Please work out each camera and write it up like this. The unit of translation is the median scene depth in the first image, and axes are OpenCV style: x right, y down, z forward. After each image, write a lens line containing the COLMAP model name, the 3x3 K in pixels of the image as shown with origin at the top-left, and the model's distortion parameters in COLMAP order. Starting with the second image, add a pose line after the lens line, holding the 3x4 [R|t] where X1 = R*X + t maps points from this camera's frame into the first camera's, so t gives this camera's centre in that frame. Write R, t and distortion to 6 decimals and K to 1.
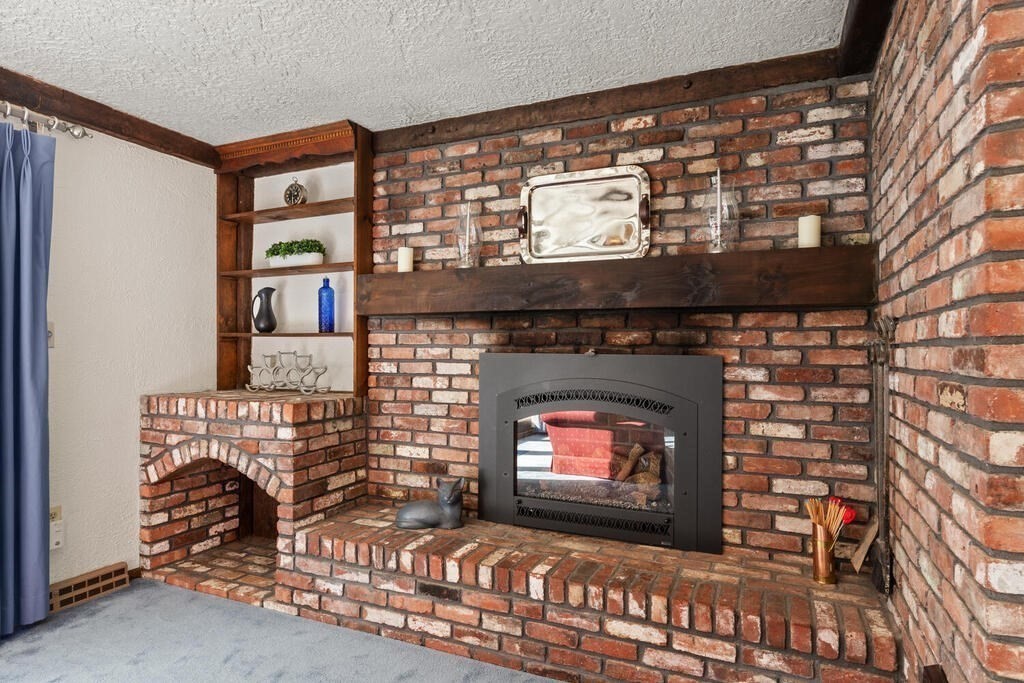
lens RADIAL K [[594.4, 0, 510.4], [0, 594.4, 345.4], [0, 0, 1]] dist [0.008290, 0.000556]
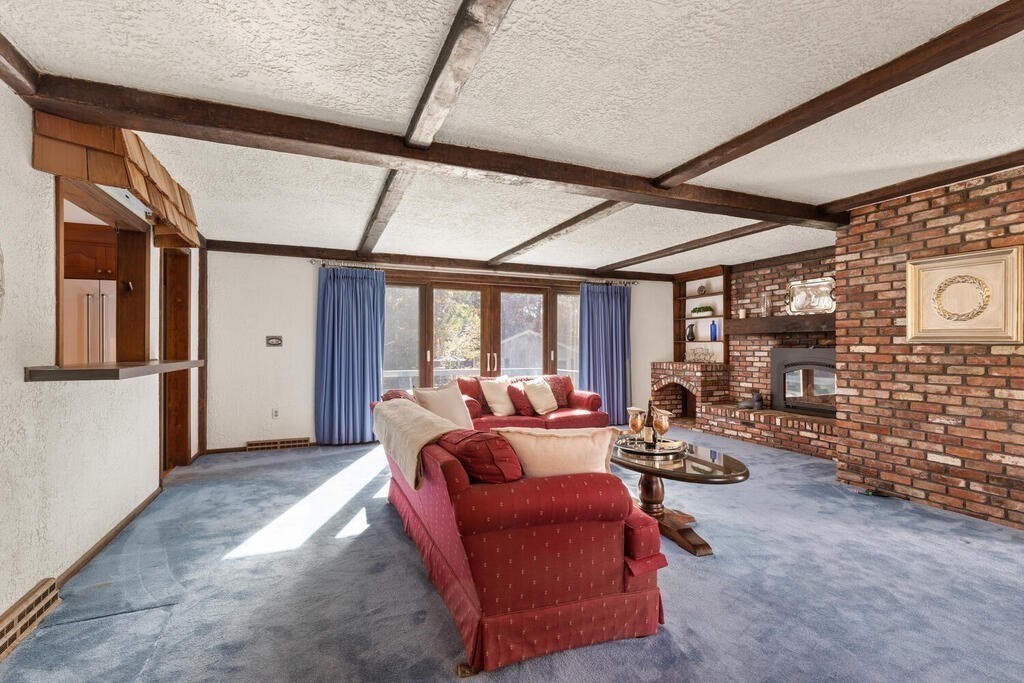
lens RADIAL K [[465.4, 0, 512.9], [0, 465.4, 343.7], [0, 0, 1]] dist [0.009050, -0.001866]
pose [[0.733187, -0.009019, -0.679967, 0.521096], [0.009262, 0.999952, -0.003276, -0.010369], [0.679964, -0.003896, 0.733236, -1.322193]]
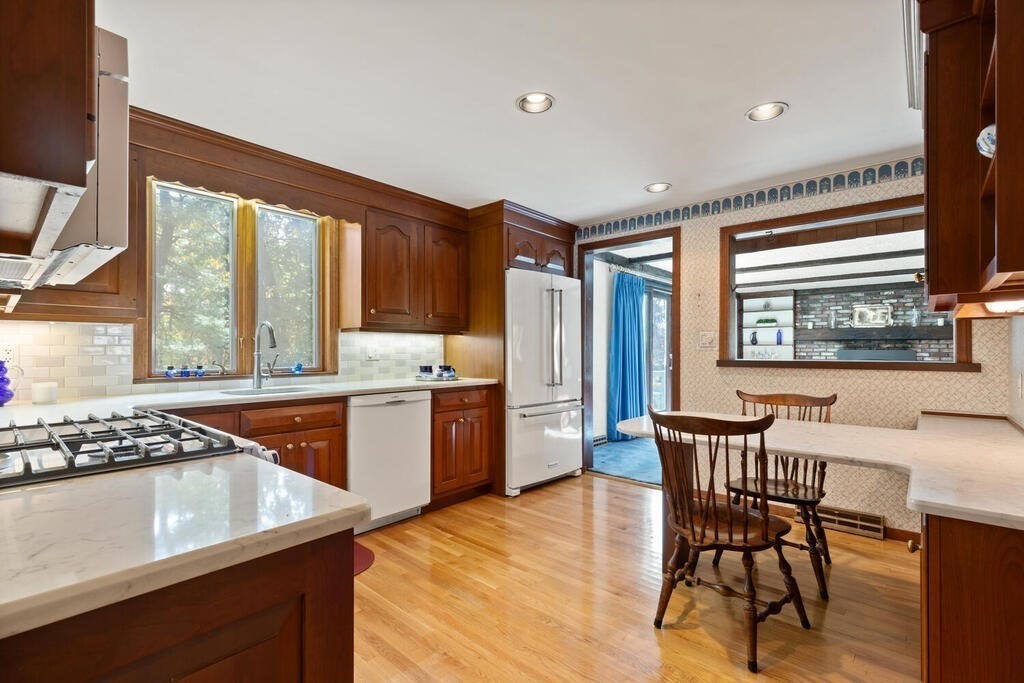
lens RADIAL K [[465.4, 0, 510.4], [0, 465.4, 348.2], [0, 0, 1]] dist [0.009050, -0.001866]
pose [[0.954990, -0.003376, -0.296620, -1.163709], [0.005091, 0.999975, 0.005008, -0.023636], [0.296595, -0.006293, 0.954983, -2.504317]]
